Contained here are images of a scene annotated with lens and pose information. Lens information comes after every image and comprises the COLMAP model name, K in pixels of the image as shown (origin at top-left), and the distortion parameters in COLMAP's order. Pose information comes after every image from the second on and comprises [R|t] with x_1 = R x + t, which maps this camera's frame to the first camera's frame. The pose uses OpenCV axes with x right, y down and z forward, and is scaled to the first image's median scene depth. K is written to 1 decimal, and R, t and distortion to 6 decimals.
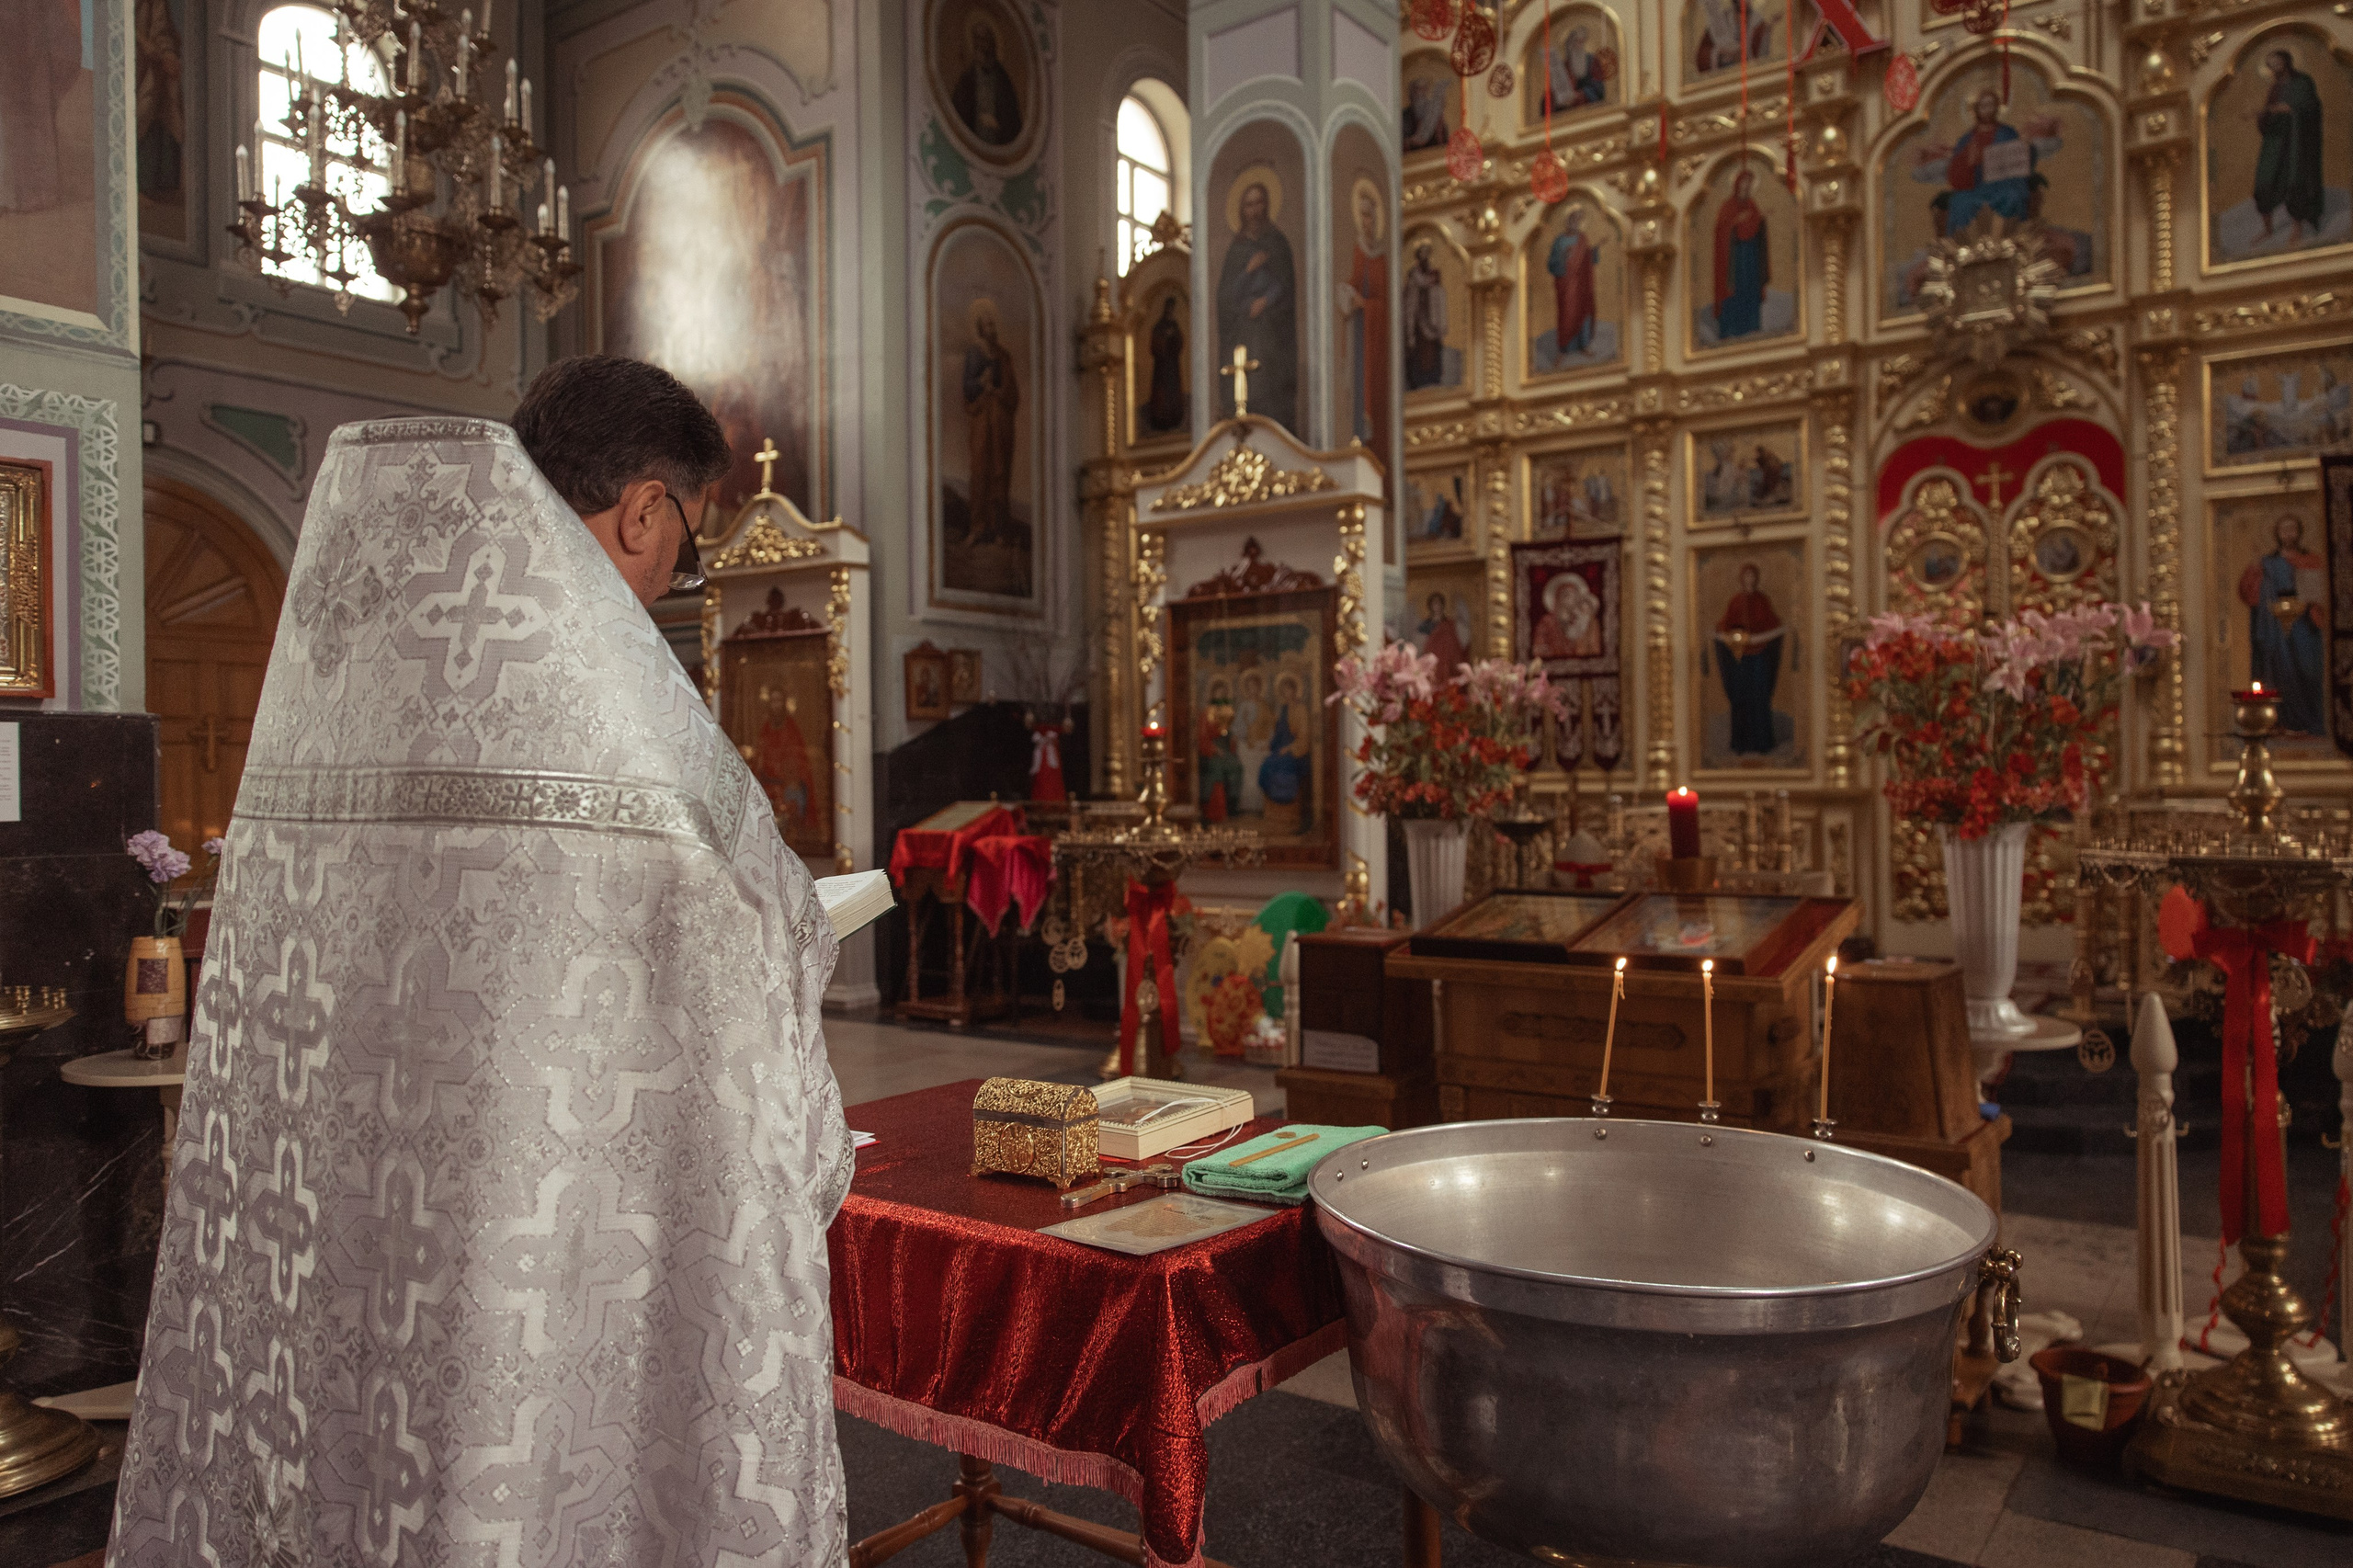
lens RADIAL K [[1641.2, 0, 1171.7], [0, 1641.2, 772.1], [0, 0, 1]] dist [0.004727, -0.007179]
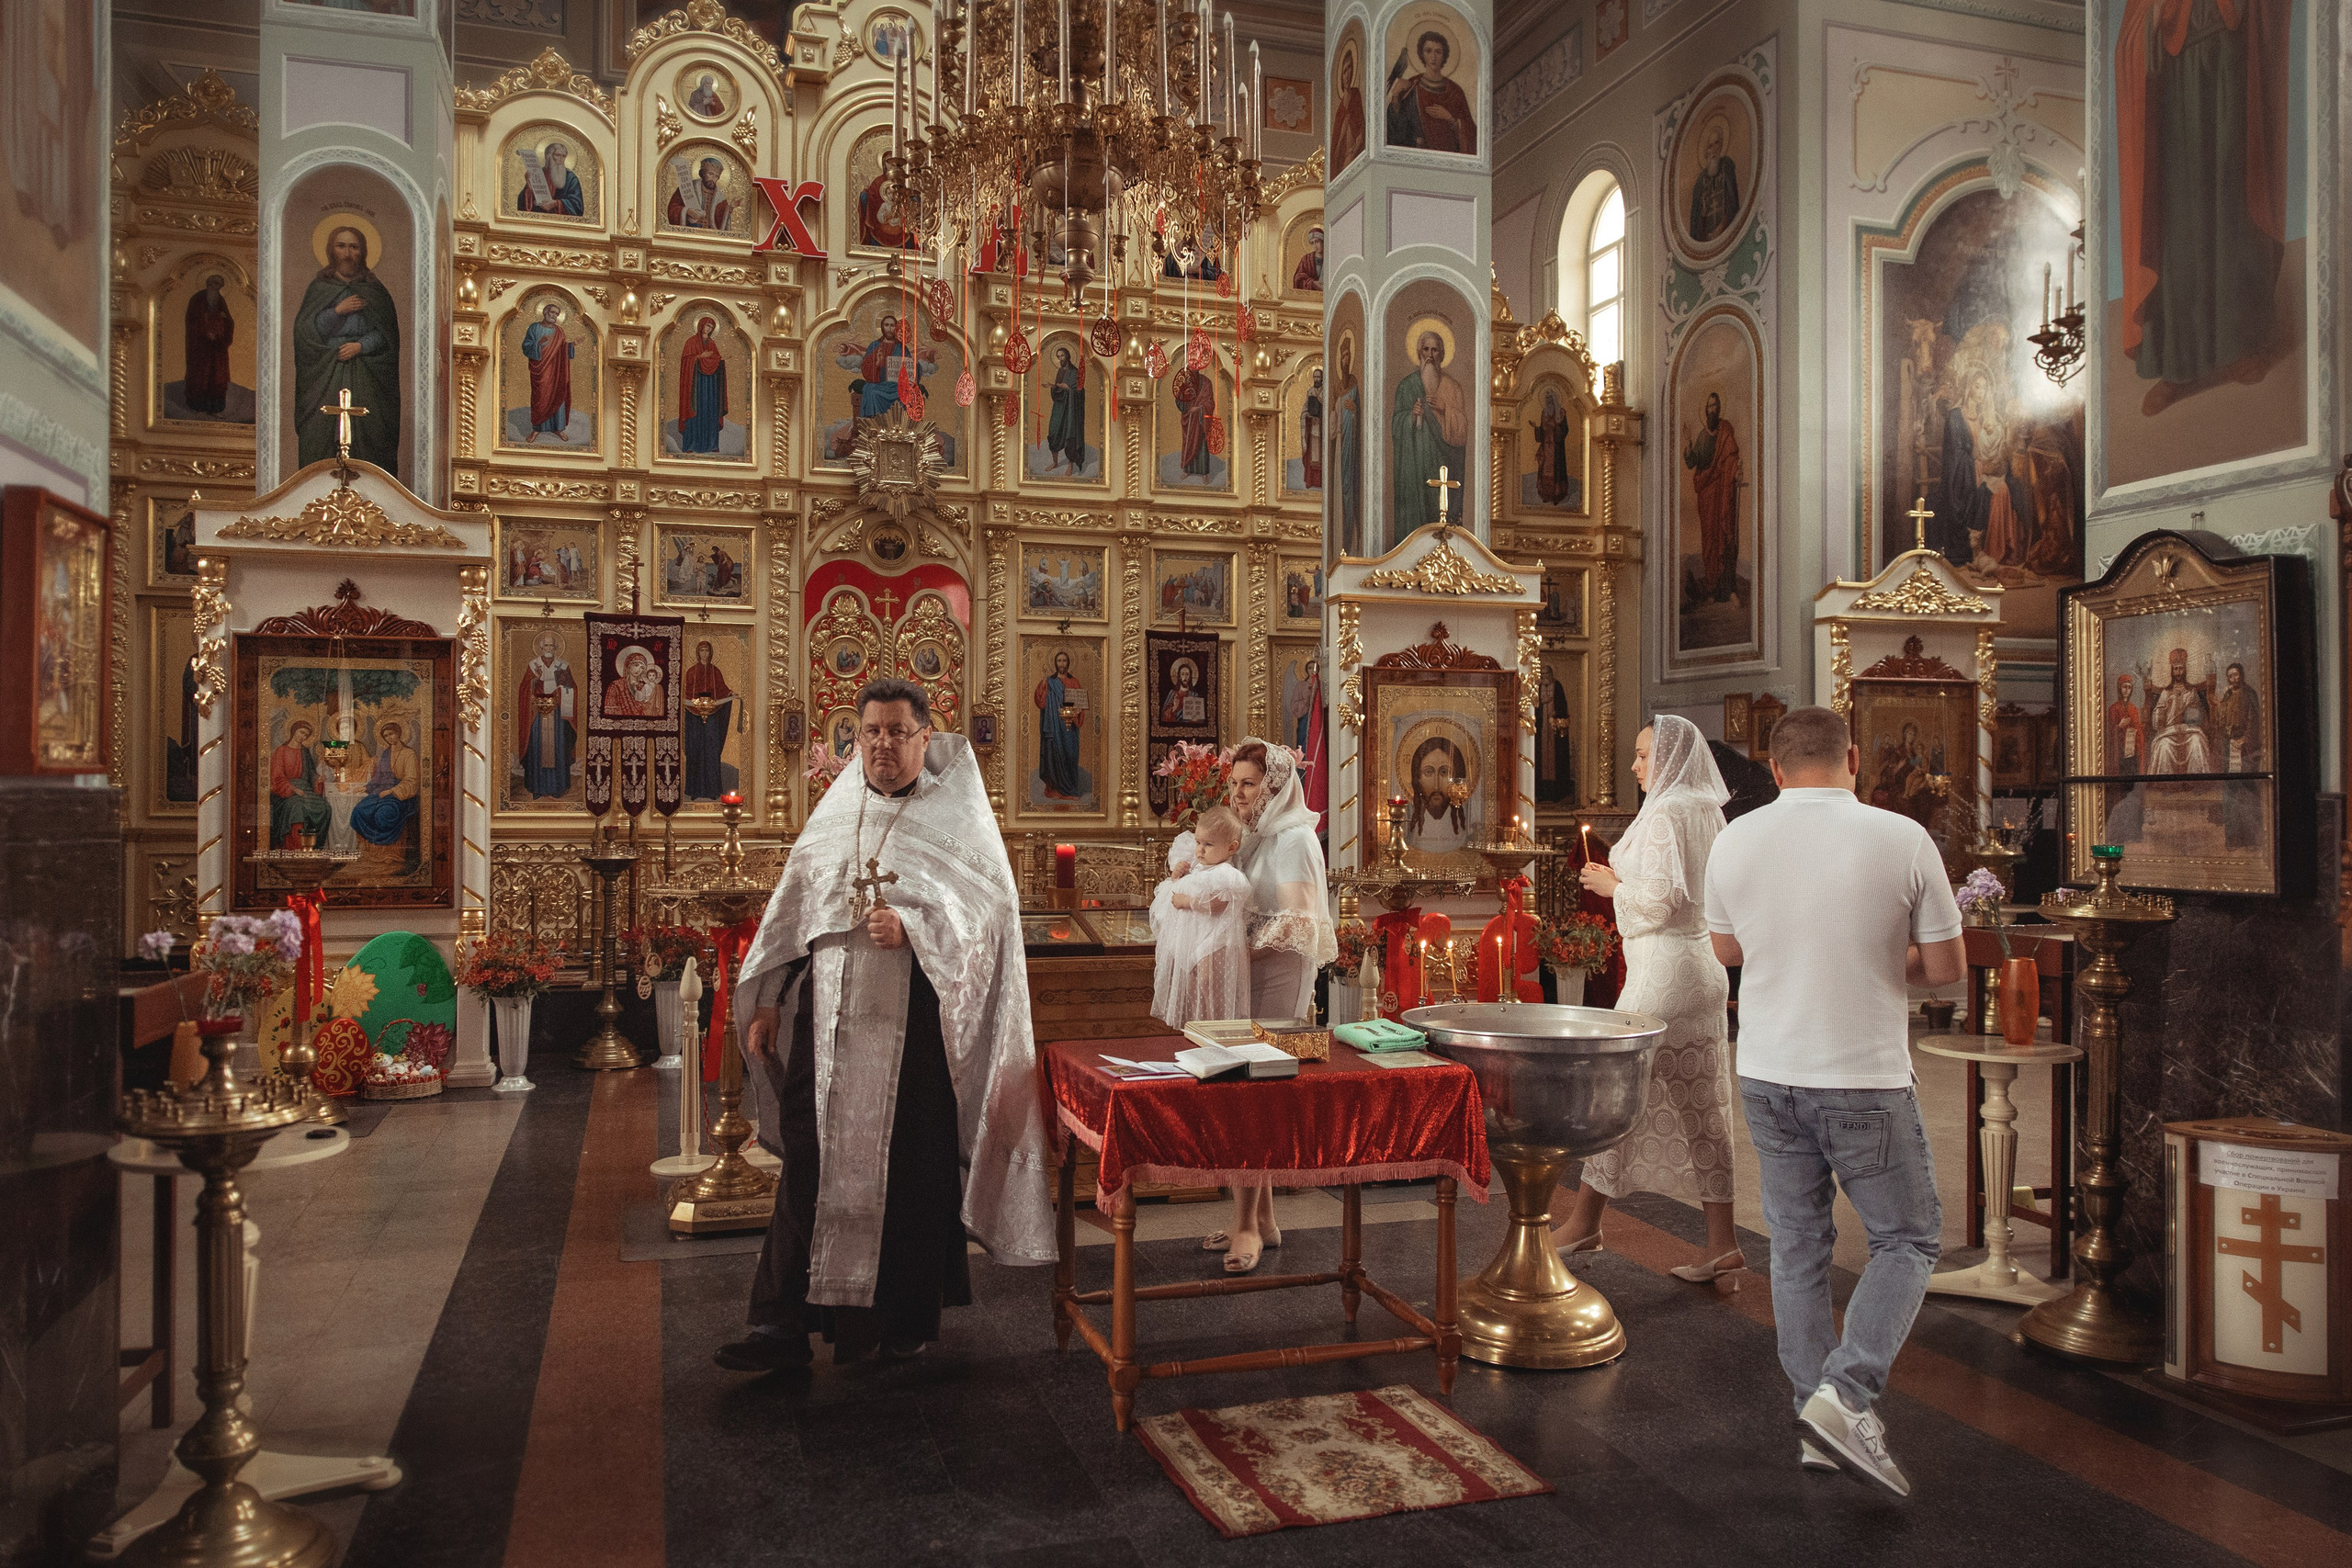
lens RADIAL K [[1640.3, 0, 1171.2], [0, 1640.3, 772.1], [0, 0, 1]] dist [0.004727, -0.007179]
pose [[0.597758, 0.022476, 0.801362, -0.433685], [-0.018607, 0.999727, -0.014161, -0.020004], [-0.801461, -0.006446, 0.598013, -0.003461]]
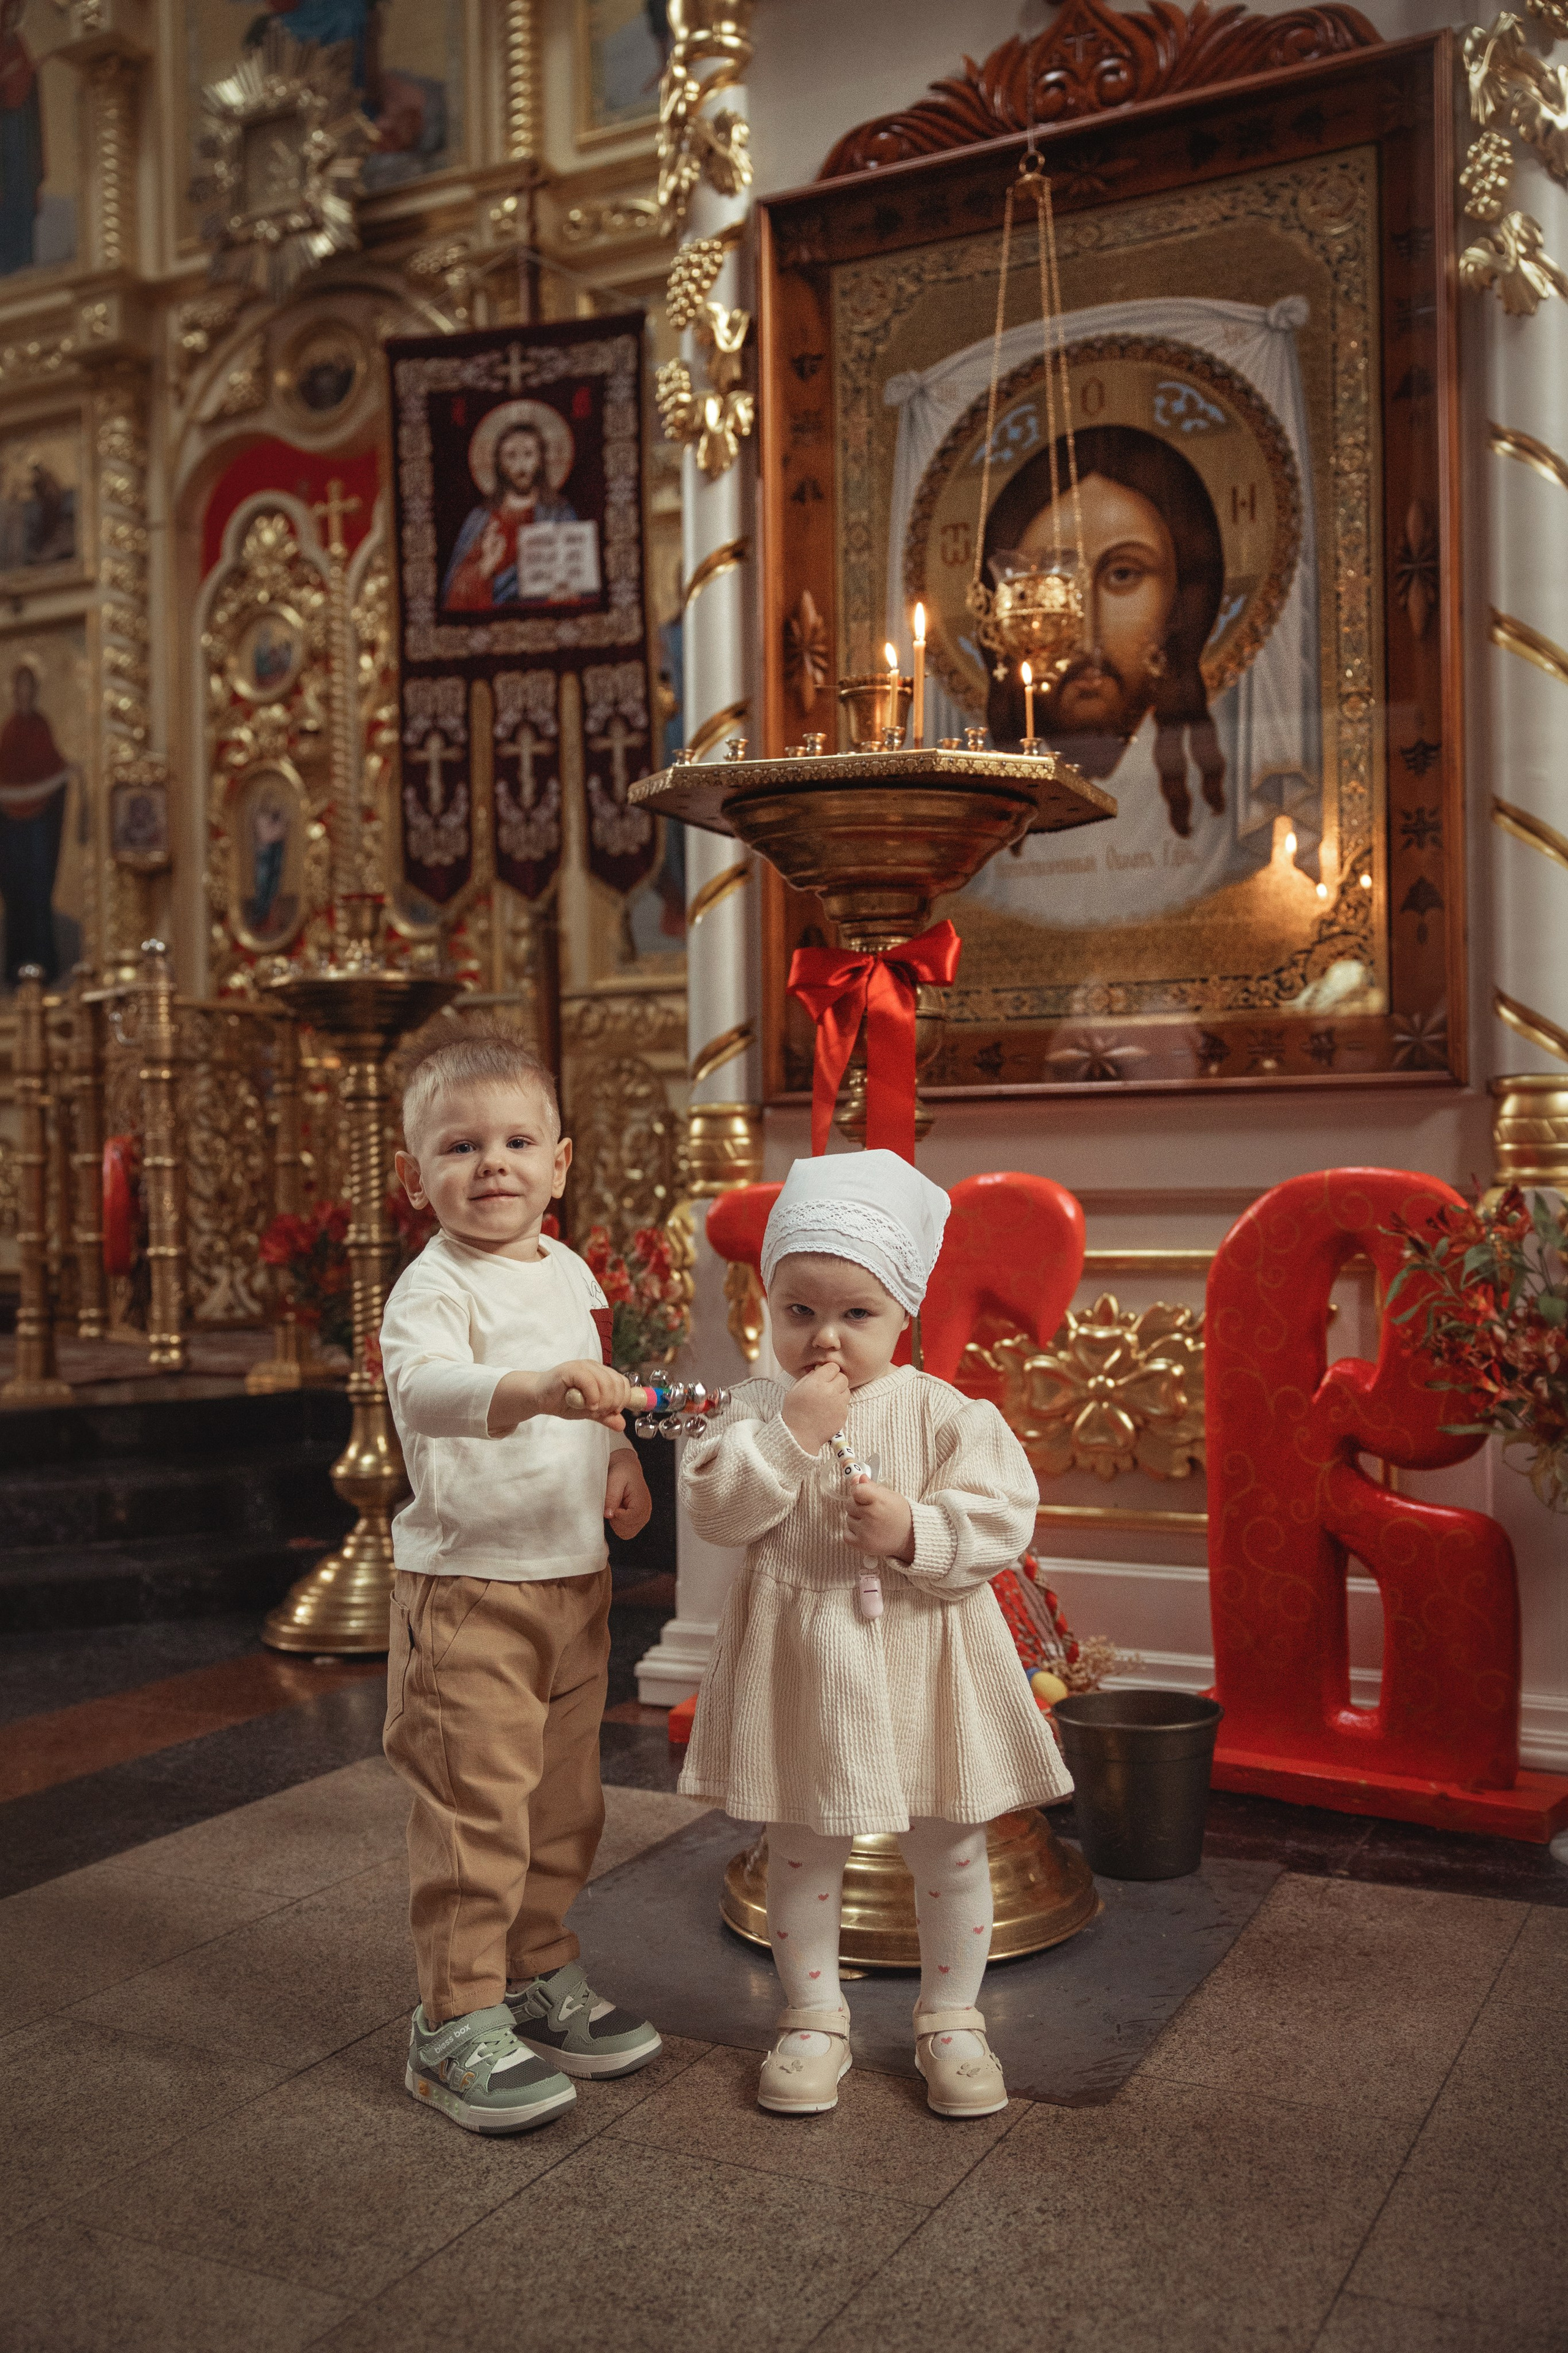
lens RADIAL K [[2190.3, 0, 773.5], [0, 2190.3, 1168.8], [0, 0, 1]] dist [-0.000652, 0.007355]
pose [[0.986355, -0.004625, 0.164569, 0.510640], [0.004969, 0.999986, -0.001677, 0.058864], [-0.164559, 0.002472, 0.986364, 0.196202]]
